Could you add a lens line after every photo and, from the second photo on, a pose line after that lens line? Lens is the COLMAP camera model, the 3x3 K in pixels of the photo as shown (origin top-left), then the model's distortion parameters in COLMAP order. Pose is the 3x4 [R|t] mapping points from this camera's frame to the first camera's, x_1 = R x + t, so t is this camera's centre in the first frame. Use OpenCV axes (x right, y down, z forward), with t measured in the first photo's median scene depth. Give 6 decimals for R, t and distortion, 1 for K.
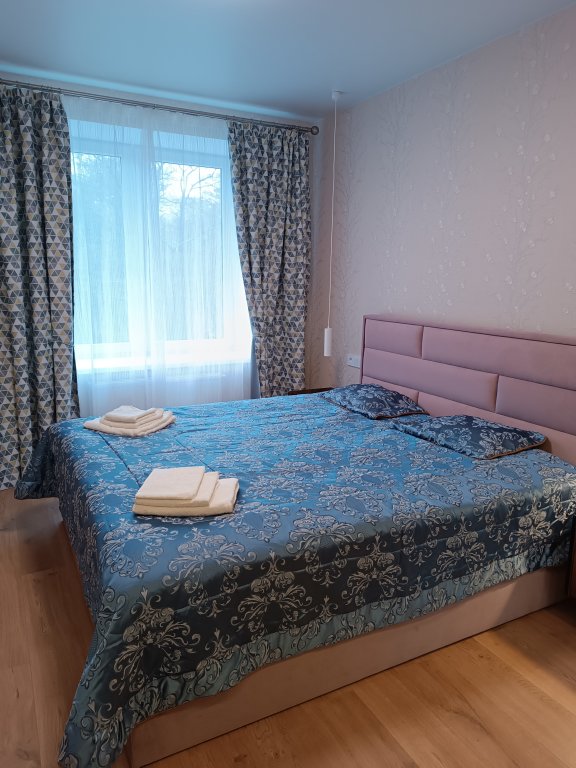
lens RADIAL K [[549.4, 0, 288.0], [0, 549.4, 384.0], [0, 0, 1]] dist [0.040946, -0.043892]
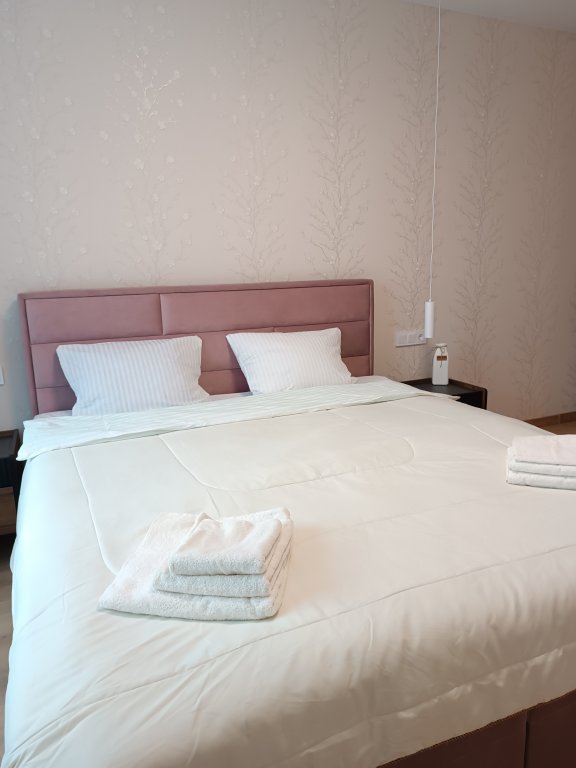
lens RADIAL K [[549.4, 0, 288.0], [0, 549.4, 384.0], [0, 0, 1]] dist [0.040946, -0.043892]
pose [[0.081943, -0.235702, 0.968364, -0.542196], [0.219807, 0.951981, 0.213114, -0.108513], [-0.972096, 0.195390, 0.129817, 0.737467]]
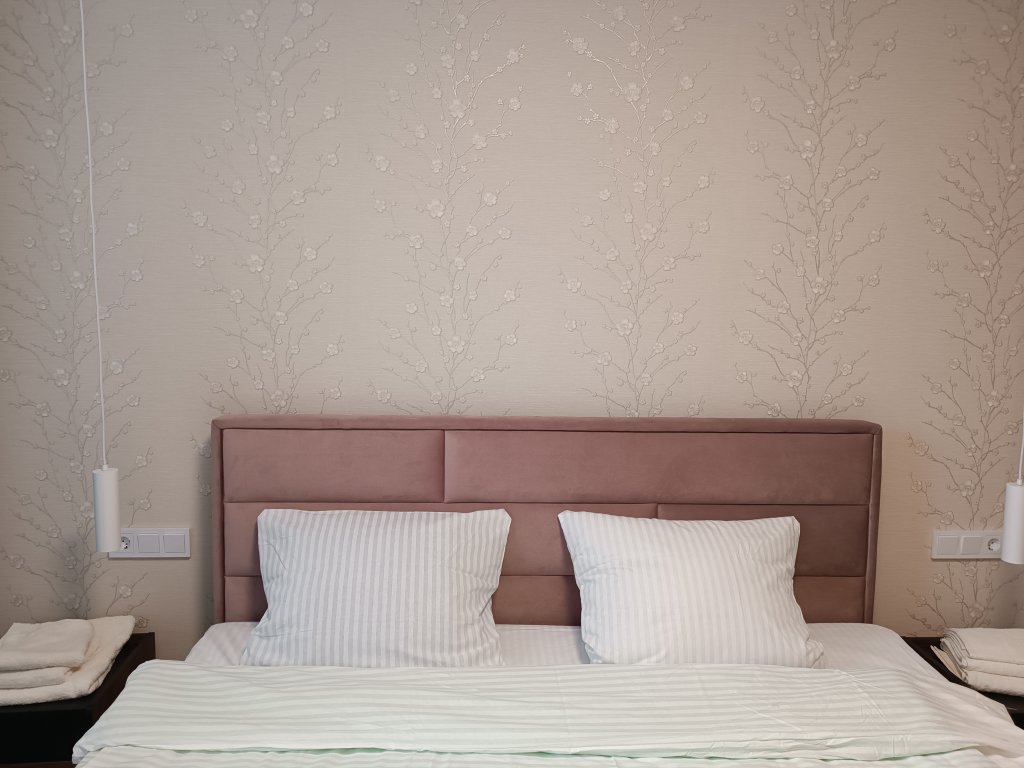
lens RADIAL K [[732.6, 0, 512.0], [0, 732.6, 384.0], [0, 0, 1]] dist [0.040946, -0.043892]
pose [[0.436756, -0.104941, 0.893438, -0.256708], [0.170177, 0.984878, 0.032491, -0.150278], [-0.883337, 0.137852, 0.448010, 0.676342]]
